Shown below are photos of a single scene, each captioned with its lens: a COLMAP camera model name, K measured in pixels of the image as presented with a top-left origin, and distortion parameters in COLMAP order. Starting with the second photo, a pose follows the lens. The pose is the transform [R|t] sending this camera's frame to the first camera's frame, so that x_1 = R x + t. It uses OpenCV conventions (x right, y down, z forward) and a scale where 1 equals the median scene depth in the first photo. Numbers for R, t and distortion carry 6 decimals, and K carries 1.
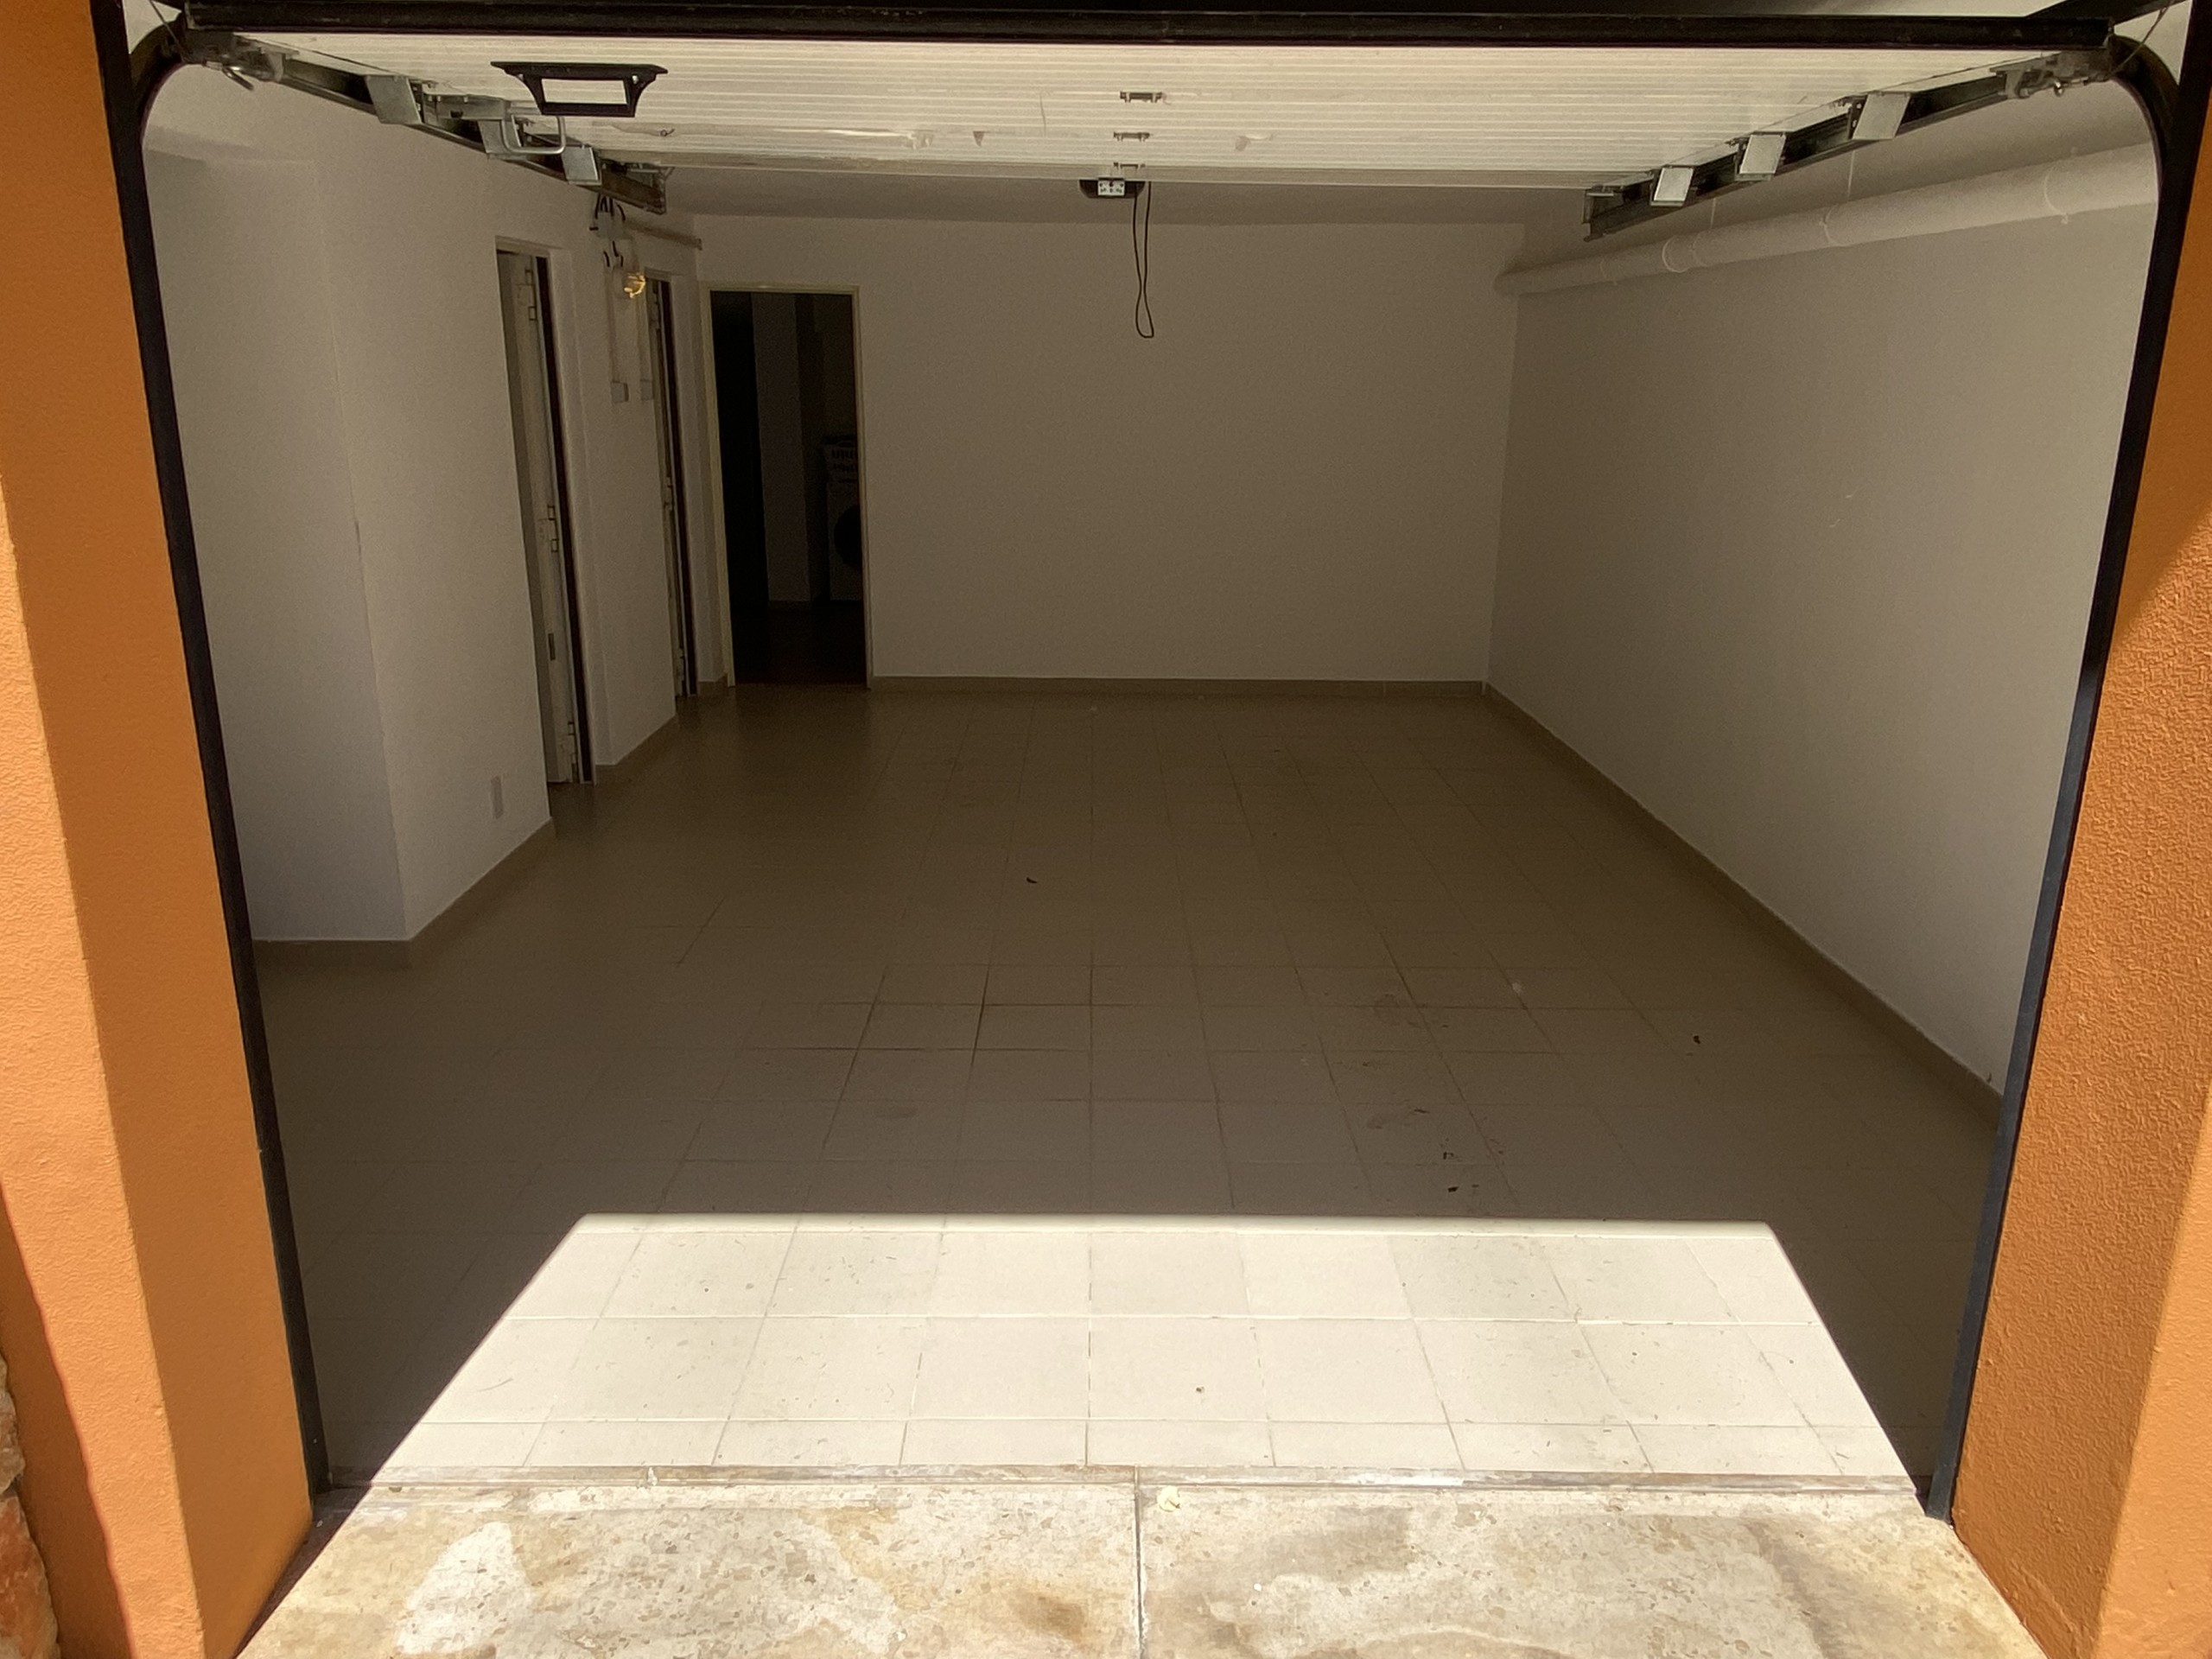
lens RADIAL K [[1552.8, 0, 1106.0], [0, 1552.8, 829.5], [0, 0, 1]] dist [0.102067, -0.128586]
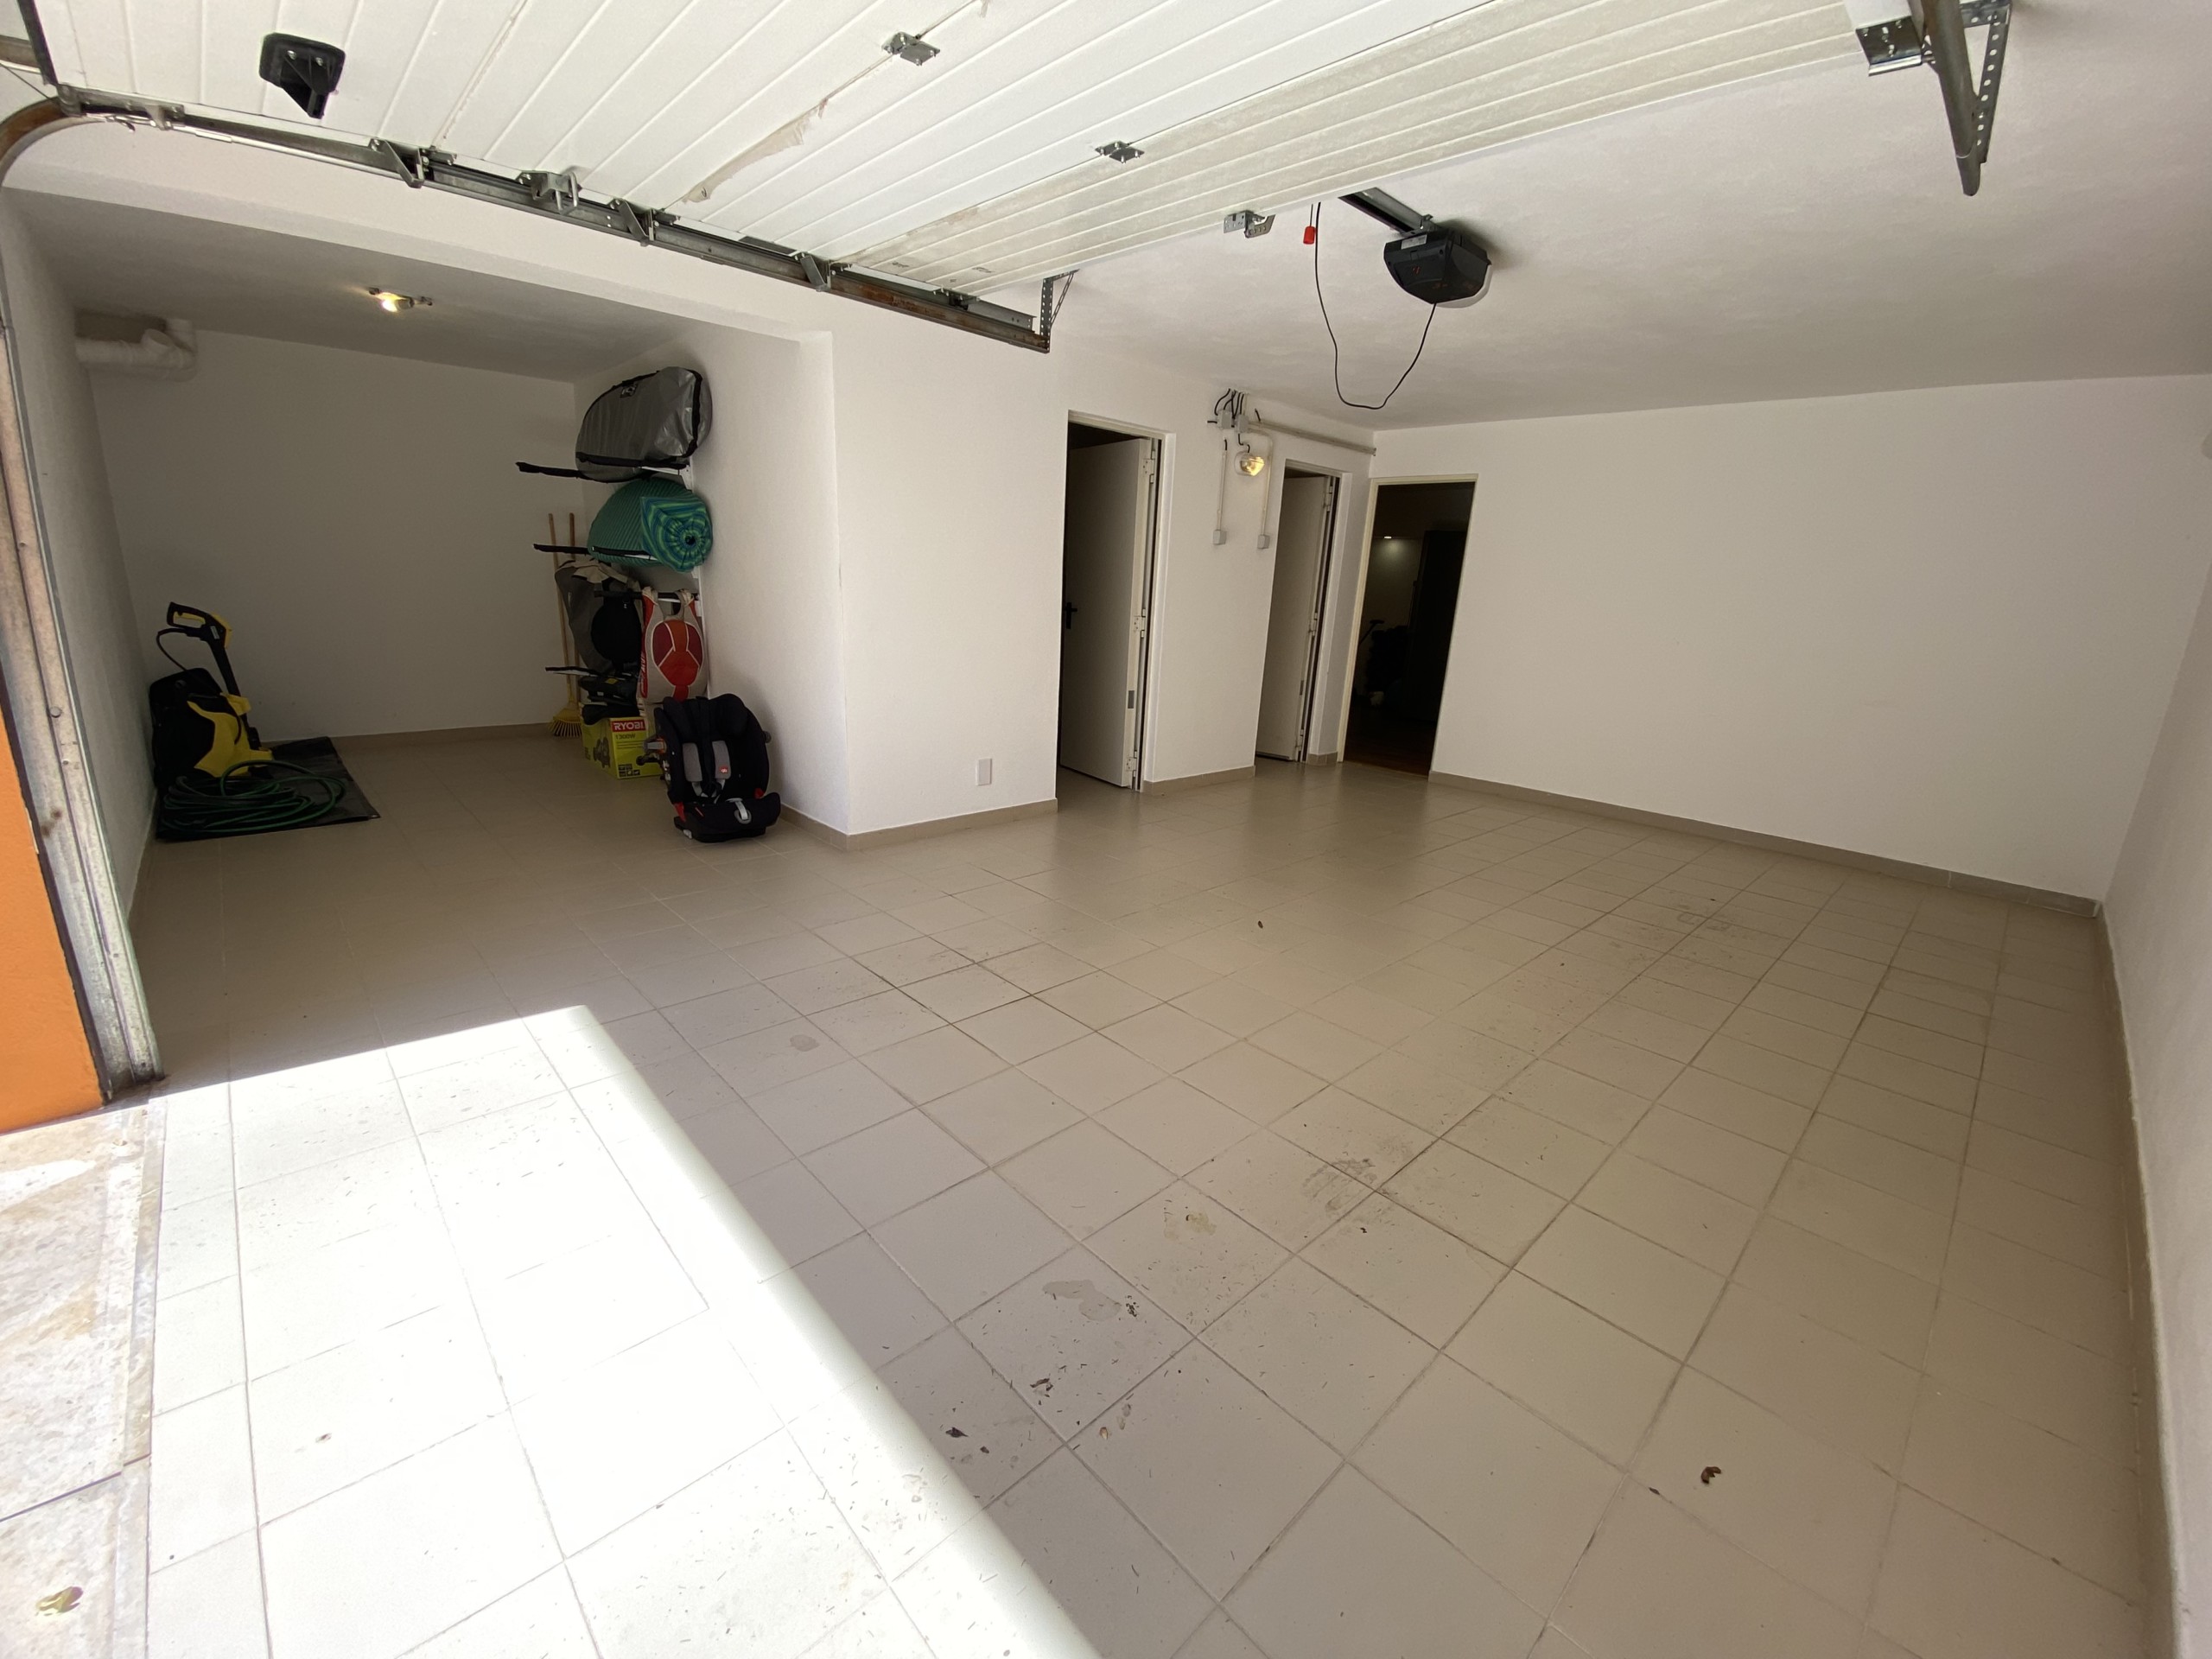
lens RADIAL K [[895.5, 0, 1106.0], [0, 895.5, 829.5], [0, 0, 1]] dist [0.001165, -0.011457]
pose [[0.693514, 0.218747, -0.686432, 0.551248], [-0.244611, 0.967685, 0.061240, -0.087606], [0.677646, 0.125438, 0.724611, 0.802825]]
